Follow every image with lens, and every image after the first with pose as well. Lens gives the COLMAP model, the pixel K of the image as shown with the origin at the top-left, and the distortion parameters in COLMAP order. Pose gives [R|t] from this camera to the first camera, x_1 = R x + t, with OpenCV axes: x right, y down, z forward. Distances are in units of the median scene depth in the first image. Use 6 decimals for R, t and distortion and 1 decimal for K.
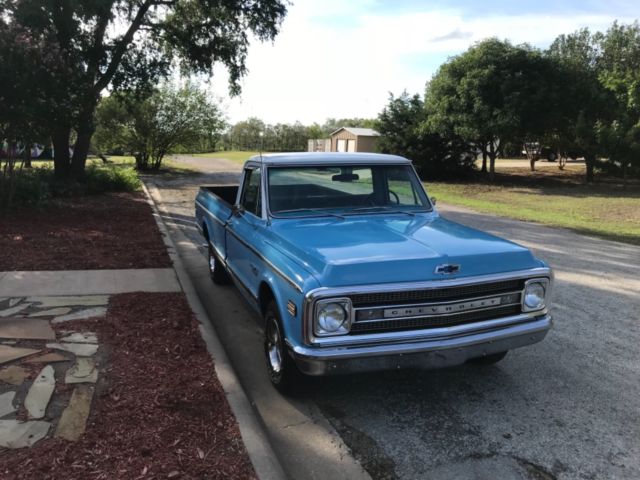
lens RADIAL K [[523.9, 0, 320.0], [0, 523.9, 240.0], [0, 0, 1]] dist [0.009704, 0.007022]
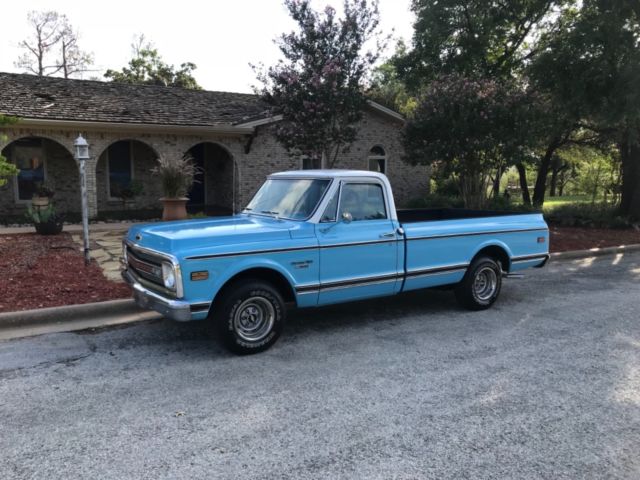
lens RADIAL K [[524.4, 0, 320.7], [0, 524.4, 241.7], [0, 0, 1]] dist [0.014560, 0.008154]
pose [[0.233458, 0.111597, -0.965942, 0.333043], [-0.180062, 0.981173, 0.069838, -0.024714], [0.955549, 0.157626, 0.249157, 0.203389]]
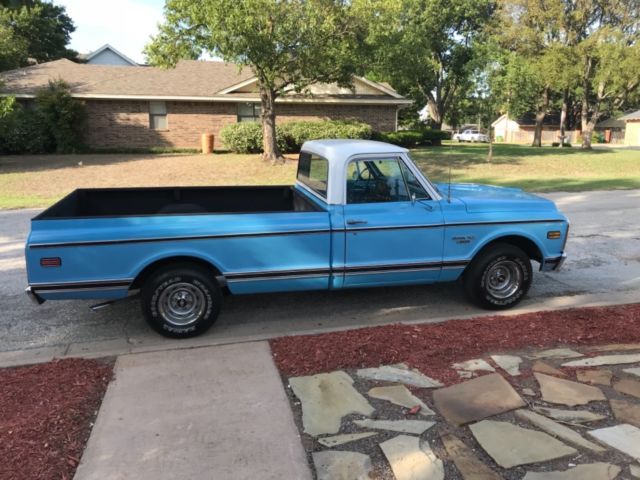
lens RADIAL K [[521.2, 0, 317.0], [0, 521.2, 236.5], [0, 0, 1]] dist [0.010389, 0.007051]
pose [[0.124708, -0.233764, 0.964263, -0.305815], [0.183317, 0.960546, 0.209155, -0.060528], [-0.975112, 0.150682, 0.162640, 0.259248]]
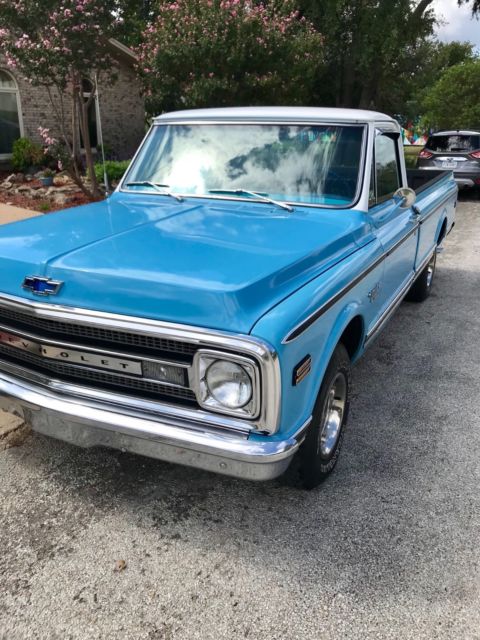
lens RADIAL K [[523.9, 0, 248.0], [0, 523.9, 317.9], [0, 0, 1]] dist [0.009704, 0.007022]
pose [[0.694008, 0.247945, -0.675926, 0.146677], [-0.138417, 0.967265, 0.212695, -0.012033], [0.706536, -0.054053, 0.705610, 0.135087]]
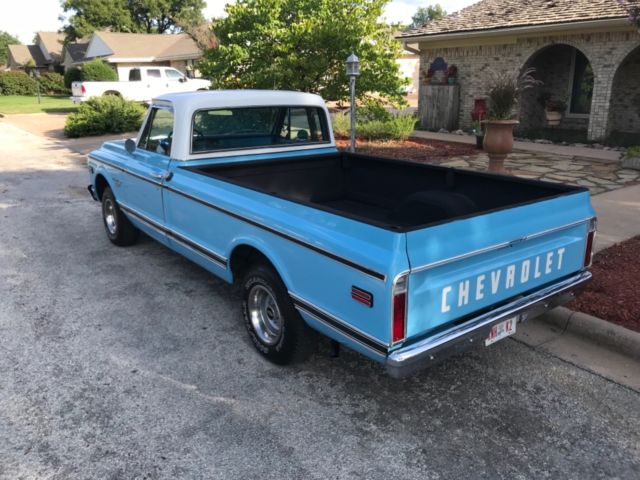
lens RADIAL K [[530.9, 0, 313.2], [0, 530.9, 240.8], [0, 0, 1]] dist [0.010324, 0.005541]
pose [[-0.954289, 0.076748, -0.288865, 0.054928], [-0.065391, 0.889445, 0.452341, -0.104111], [0.291646, 0.450553, -0.843768, 0.558639]]
